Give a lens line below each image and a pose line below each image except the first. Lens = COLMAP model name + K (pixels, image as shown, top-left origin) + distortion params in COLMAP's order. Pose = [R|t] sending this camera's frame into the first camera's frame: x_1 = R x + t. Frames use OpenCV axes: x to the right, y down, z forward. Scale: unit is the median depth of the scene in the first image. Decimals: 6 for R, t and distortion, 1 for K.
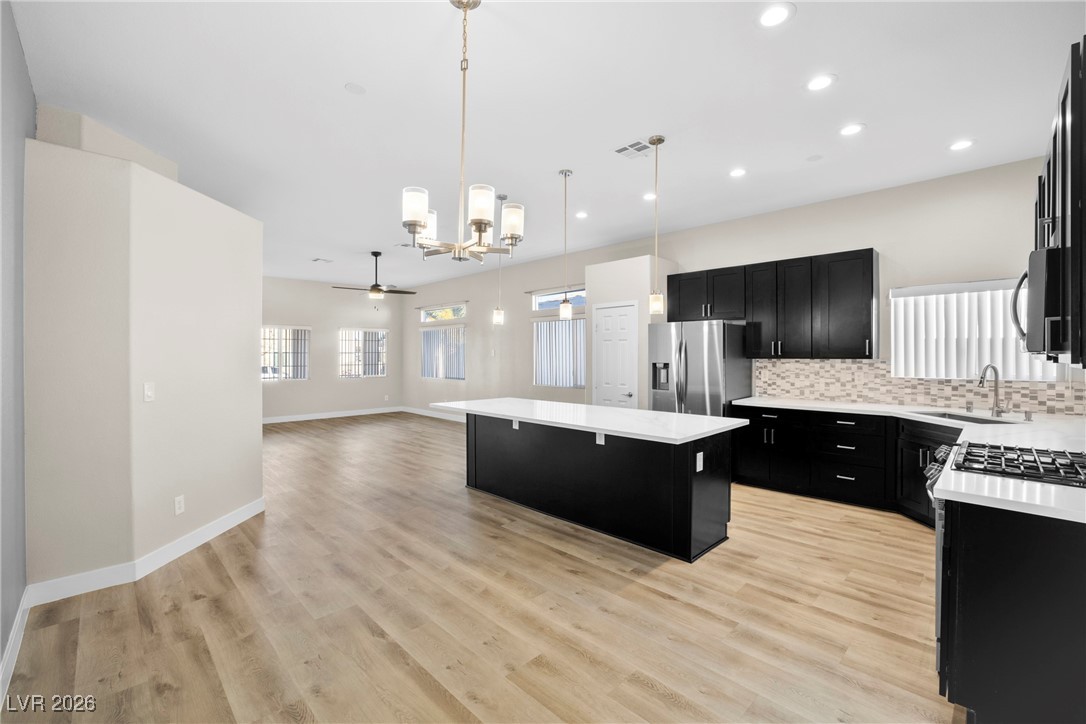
lens RADIAL K [[462.9, 0, 545.3], [0, 462.9, 357.3], [0, 0, 1]] dist [-0.043508, 0.014443]
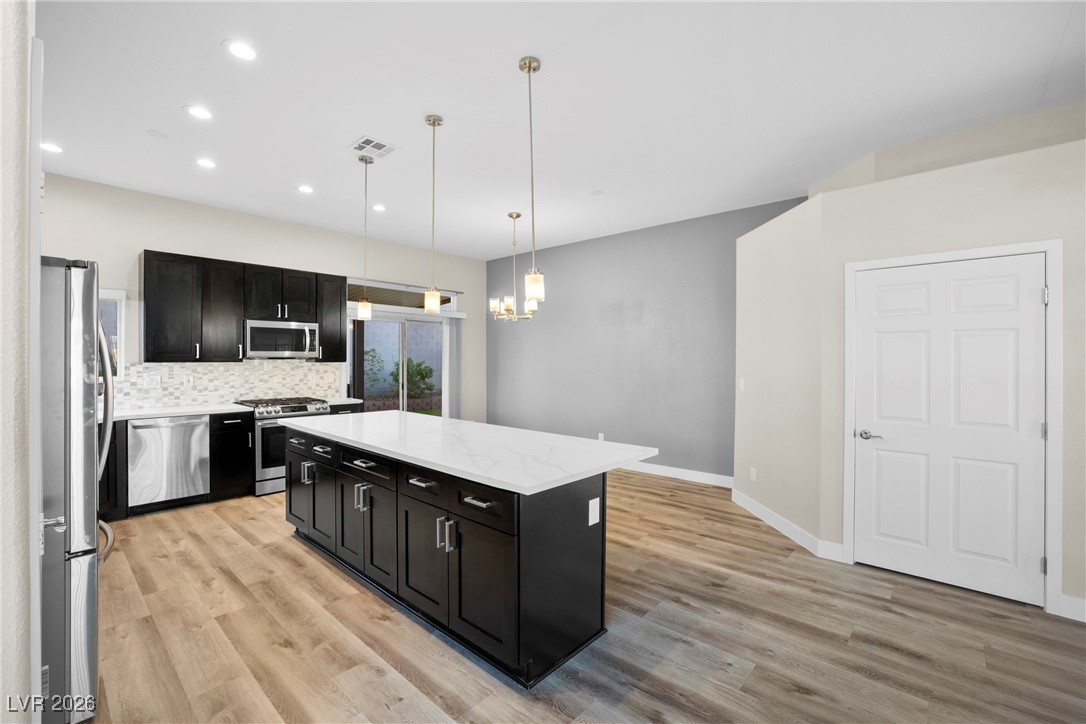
lens RADIAL K [[462.9, 0, 545.3], [0, 462.9, 357.3], [0, 0, 1]] dist [-0.043508, 0.014443]
pose [[-0.997954, -0.005091, -0.063732, -0.141048], [-0.005090, 0.999987, -0.000189, -0.014459], [0.063732, 0.000136, -0.997967, 2.750060]]
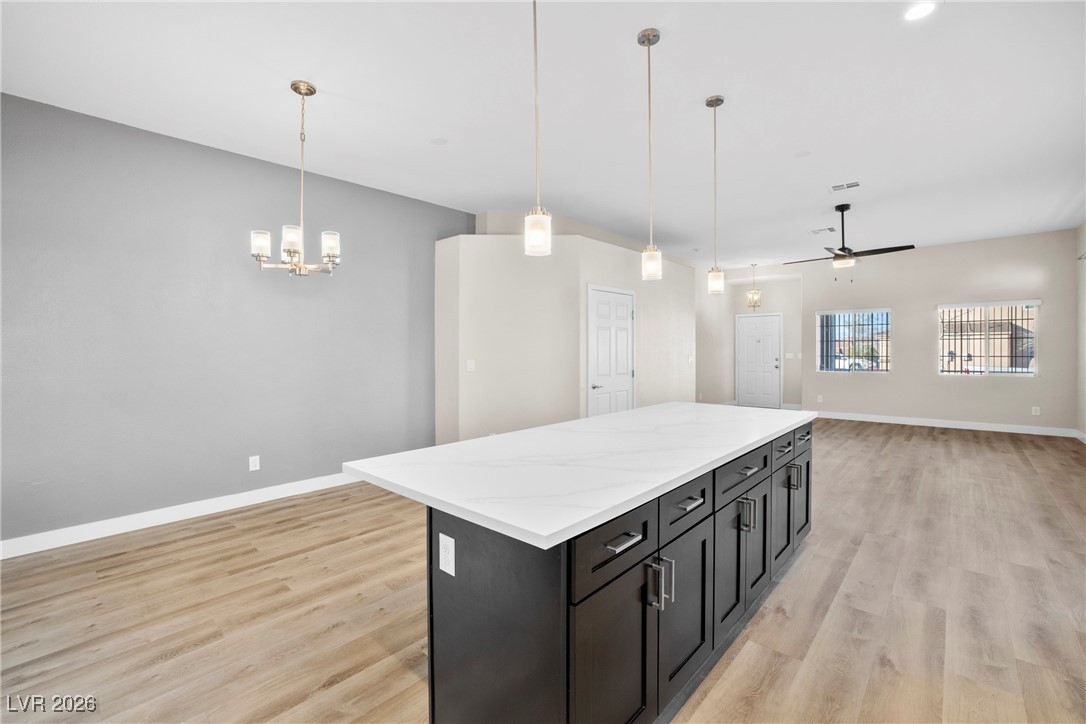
lens RADIAL K [[462.9, 0, 545.3], [0, 462.9, 357.3], [0, 0, 1]] dist [-0.043508, 0.014443]
pose [[0.048172, 0.017287, -0.998689, 0.976263], [0.017232, 0.999687, 0.018136, 0.012366], [0.998690, -0.018083, 0.047859, 1.297410]]
